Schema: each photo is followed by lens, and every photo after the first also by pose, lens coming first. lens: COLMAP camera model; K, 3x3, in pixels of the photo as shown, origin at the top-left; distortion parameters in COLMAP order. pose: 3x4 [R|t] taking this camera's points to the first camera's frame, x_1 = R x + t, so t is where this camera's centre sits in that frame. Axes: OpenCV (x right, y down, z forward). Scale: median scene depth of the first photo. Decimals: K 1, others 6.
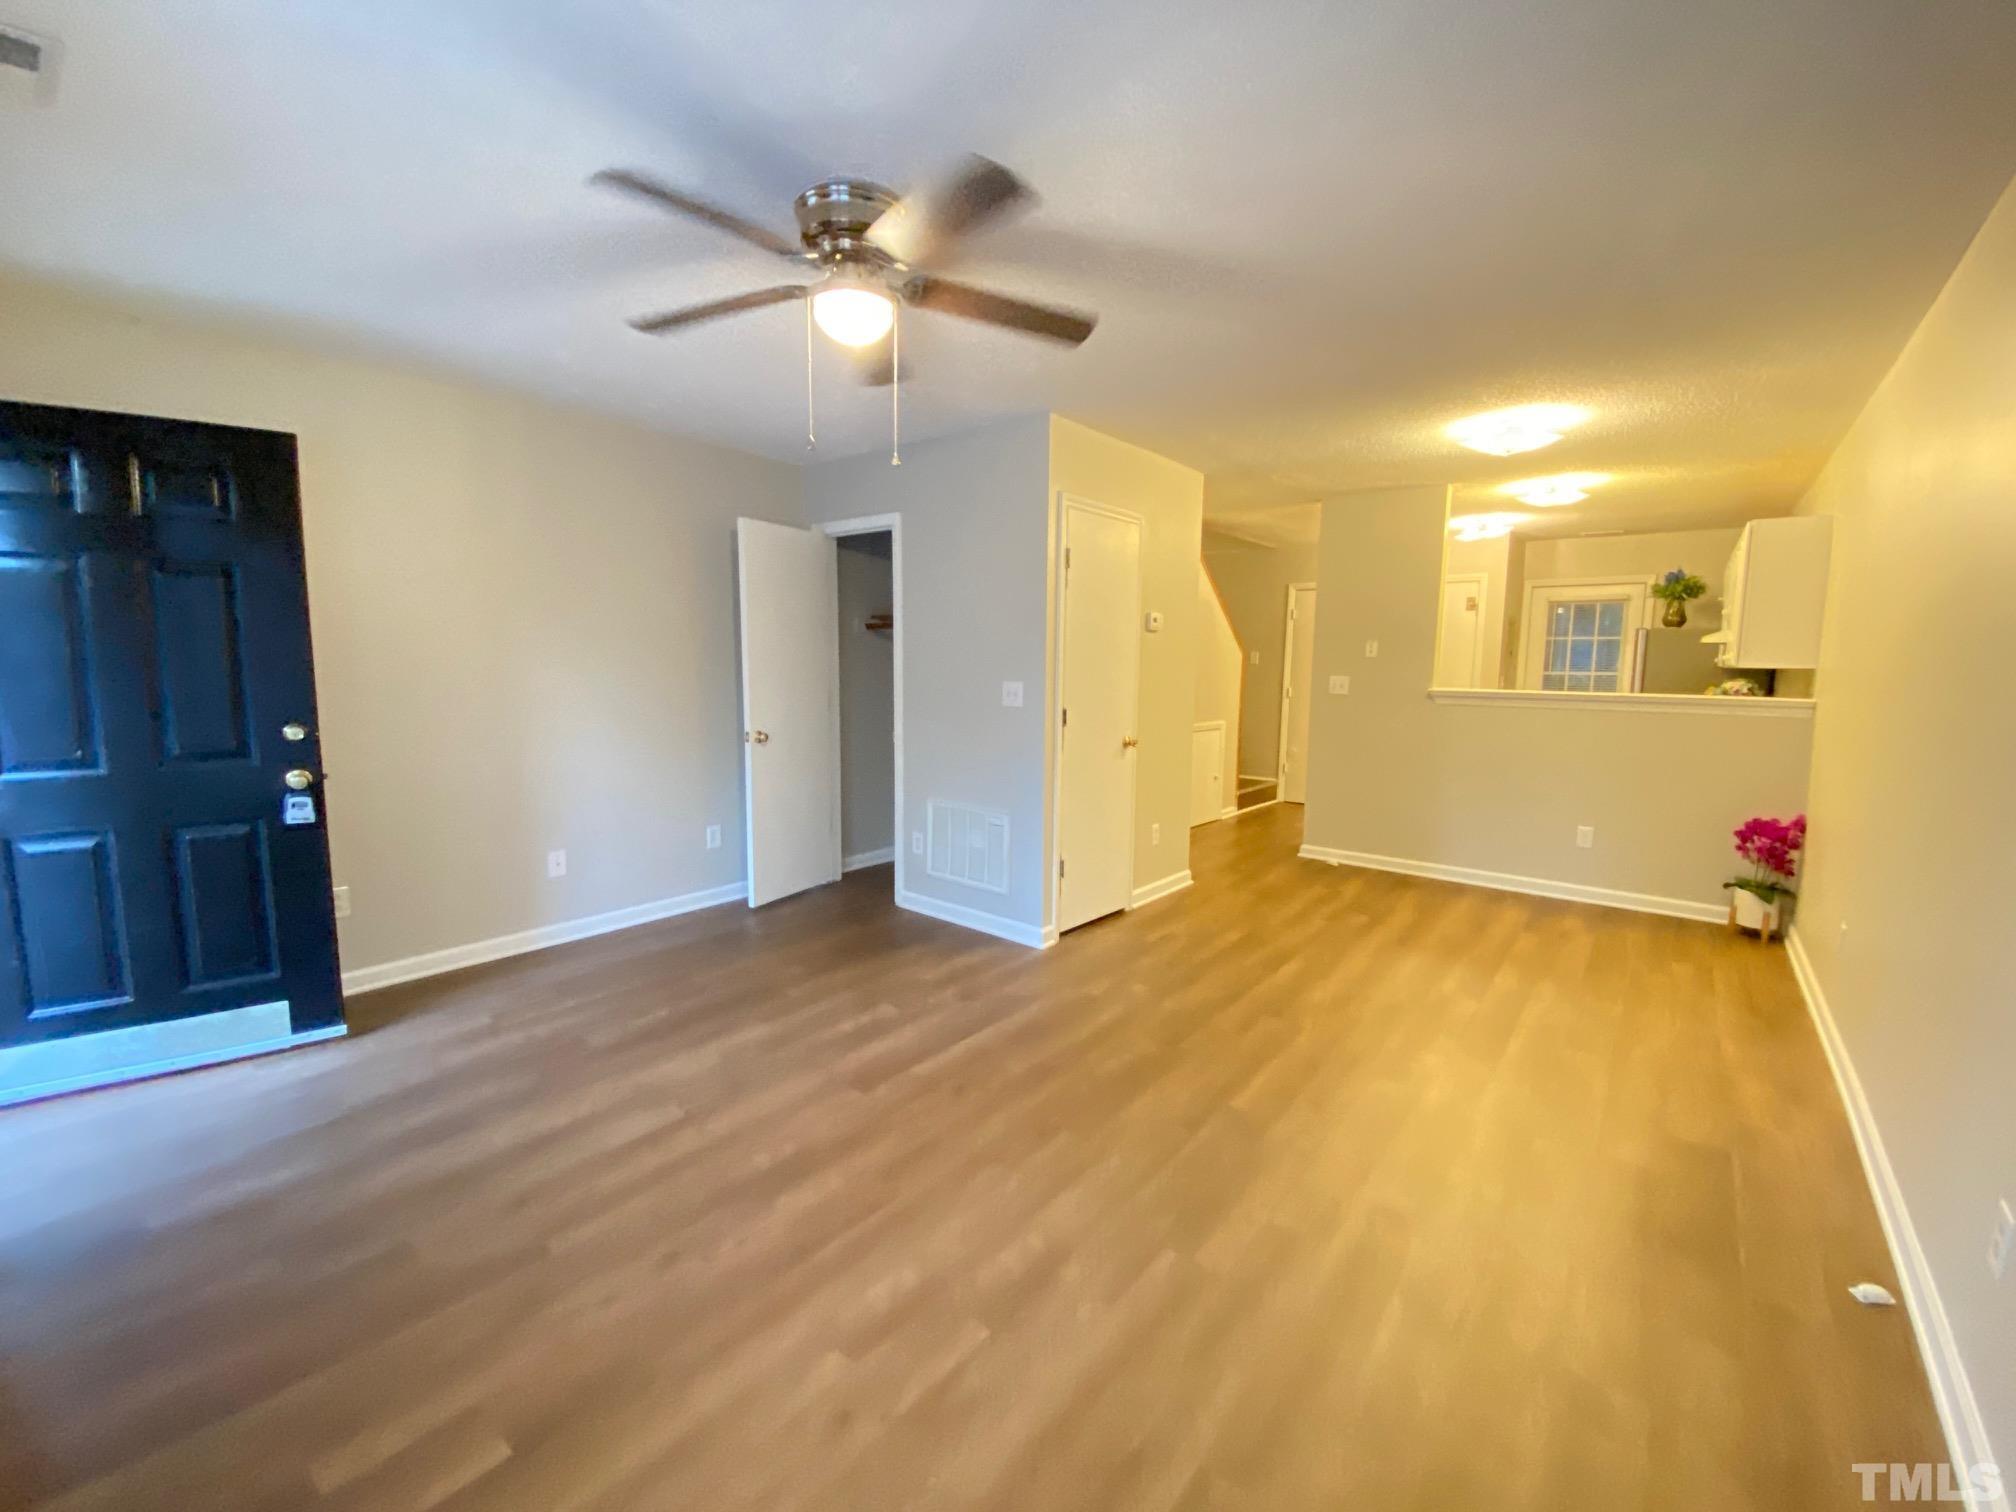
lens RADIAL K [[819.7, 0, 1001.7], [0, 819.7, 758.3], [0, 0, 1]] dist [0.044264, -0.036720]
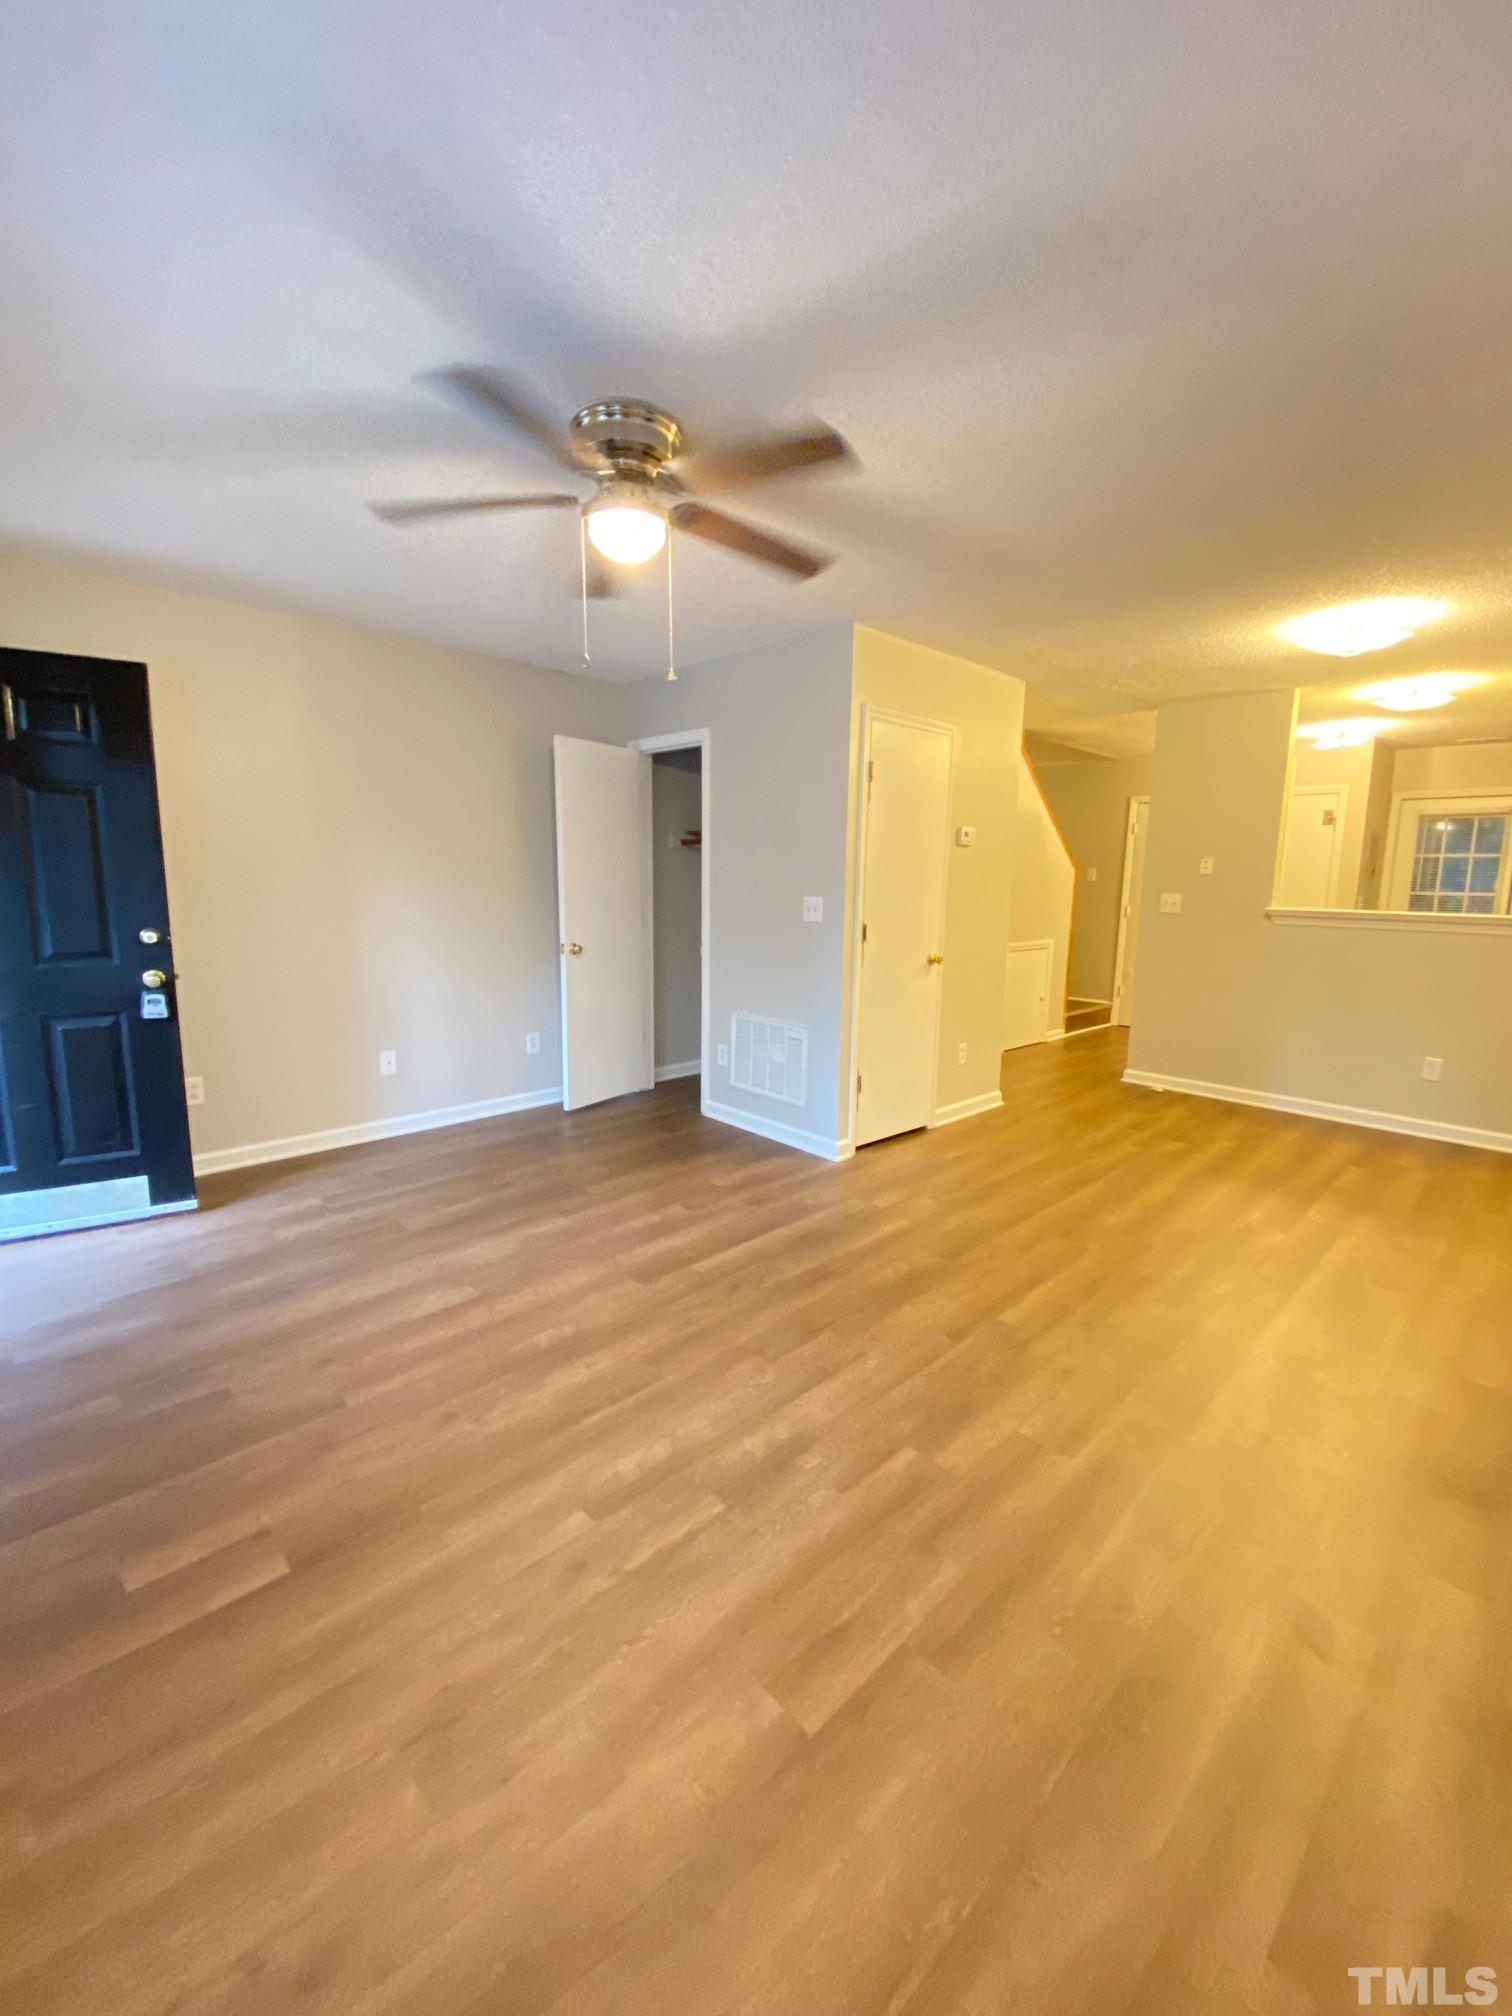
lens RADIAL K [[819.7, 0, 756.0], [0, 819.7, 1008.0], [0, 0, 1]] dist [0.044264, -0.036720]
pose [[0.993543, 0.022259, -0.111250, 0.054172], [-0.018039, 0.999085, 0.038789, 0.004862], [0.112011, -0.036532, 0.993035, -0.010726]]
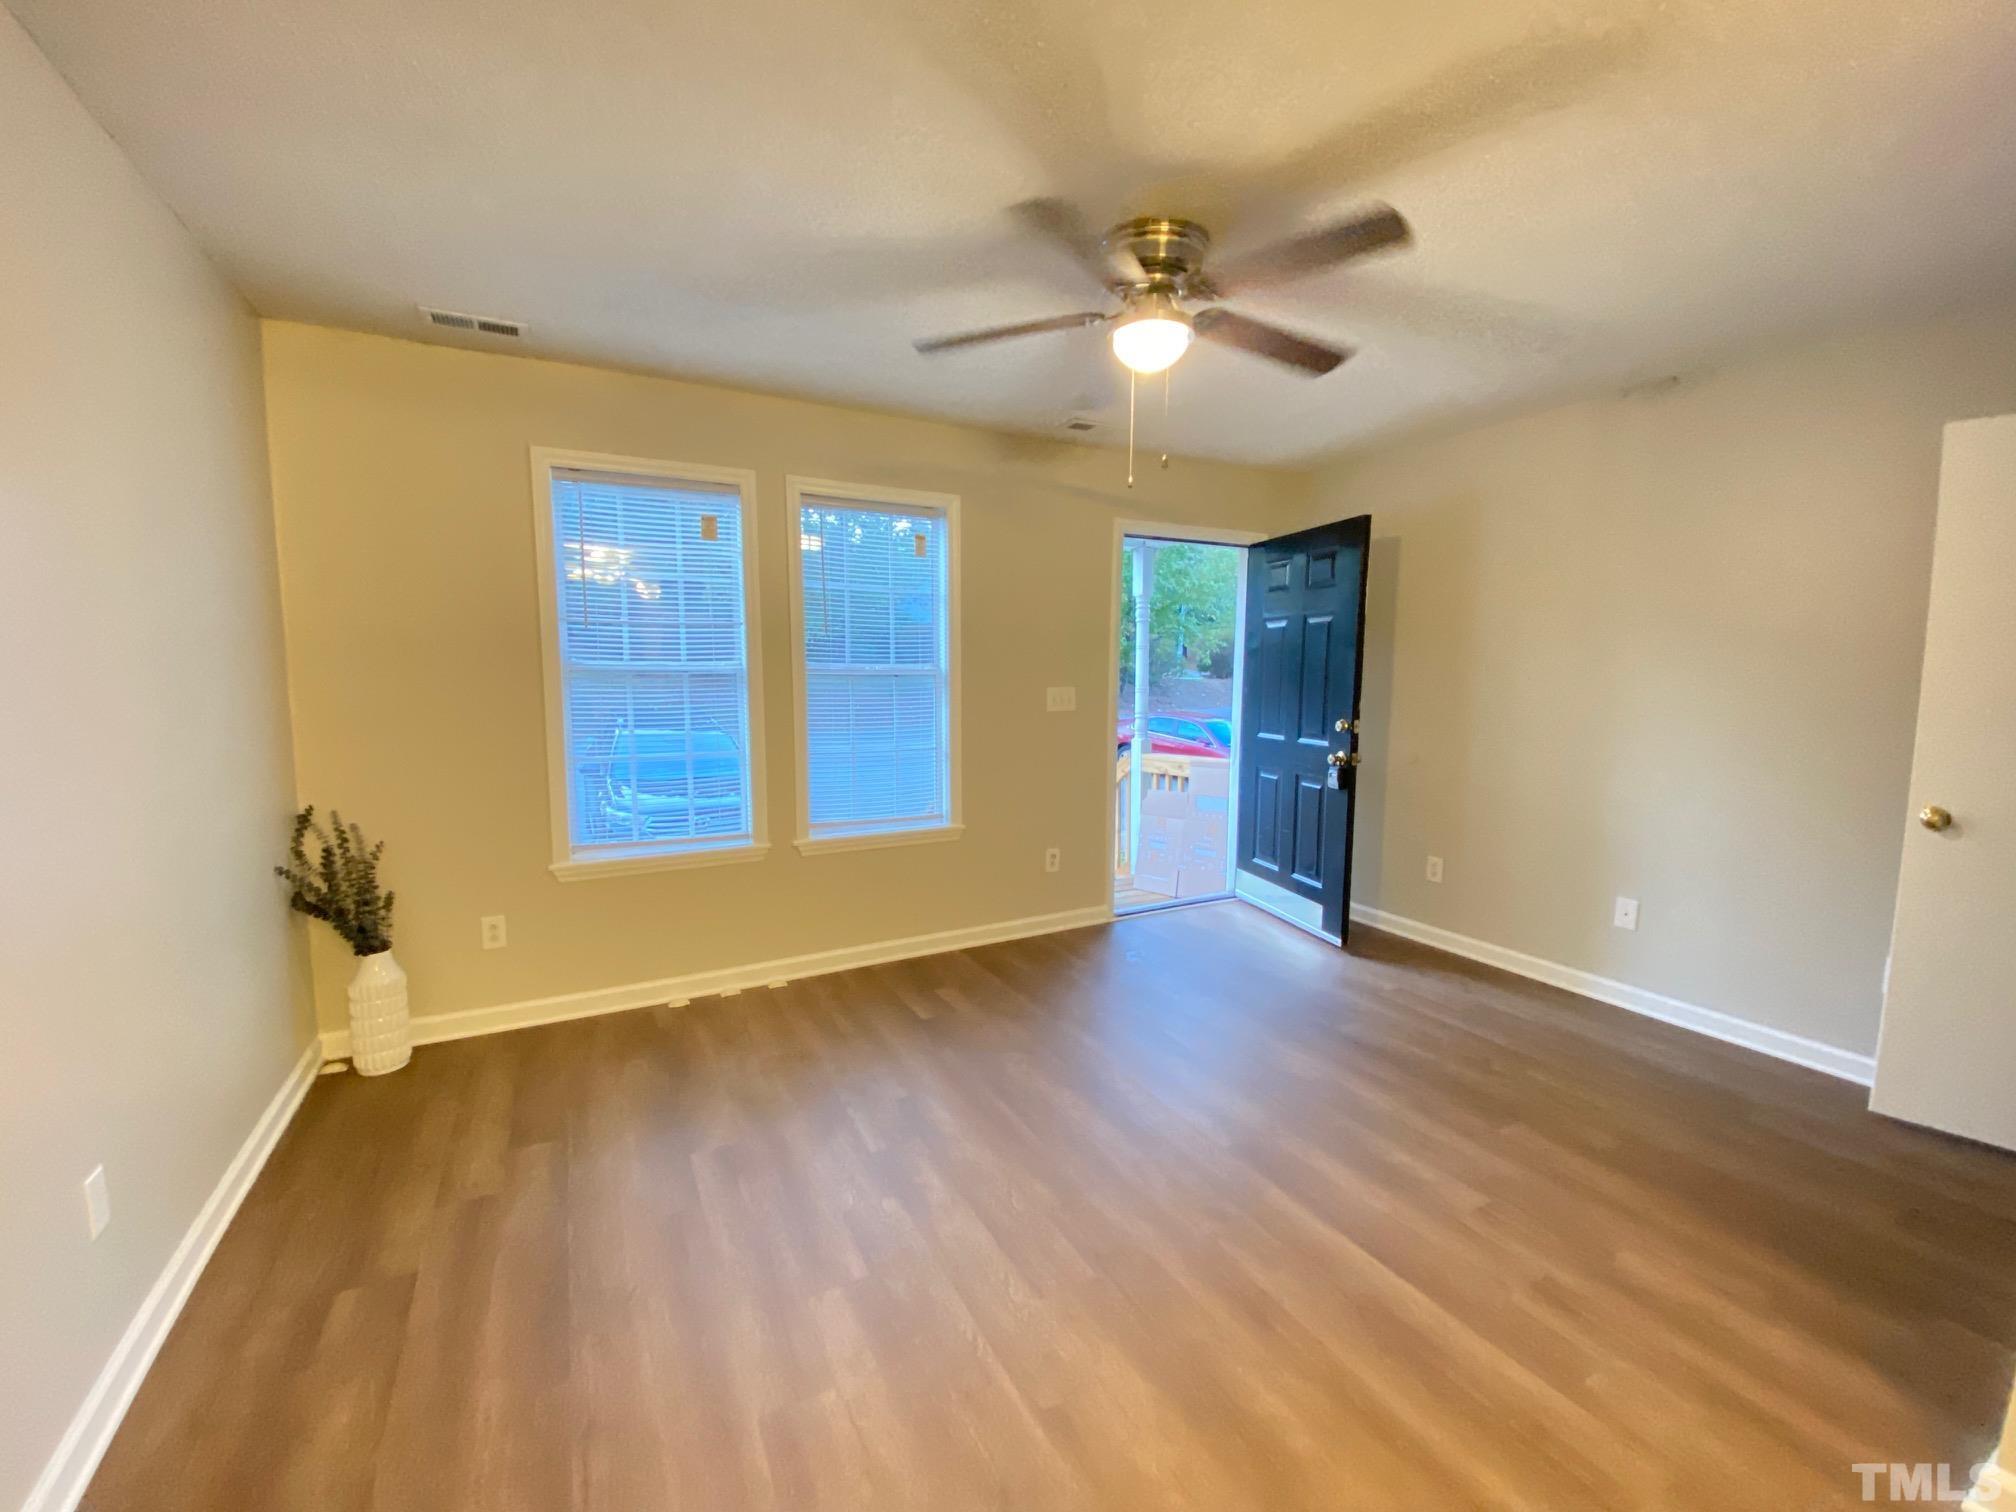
lens RADIAL K [[809.6, 0, 1003.1], [0, 809.6, 761.3], [0, 0, 1]] dist [0.079893, -0.049968]
pose [[-0.381693, 0.097701, -0.919111, 0.457758], [-0.117077, 0.981278, 0.152929, -0.078727], [0.916844, 0.165979, -0.363108, 0.655544]]
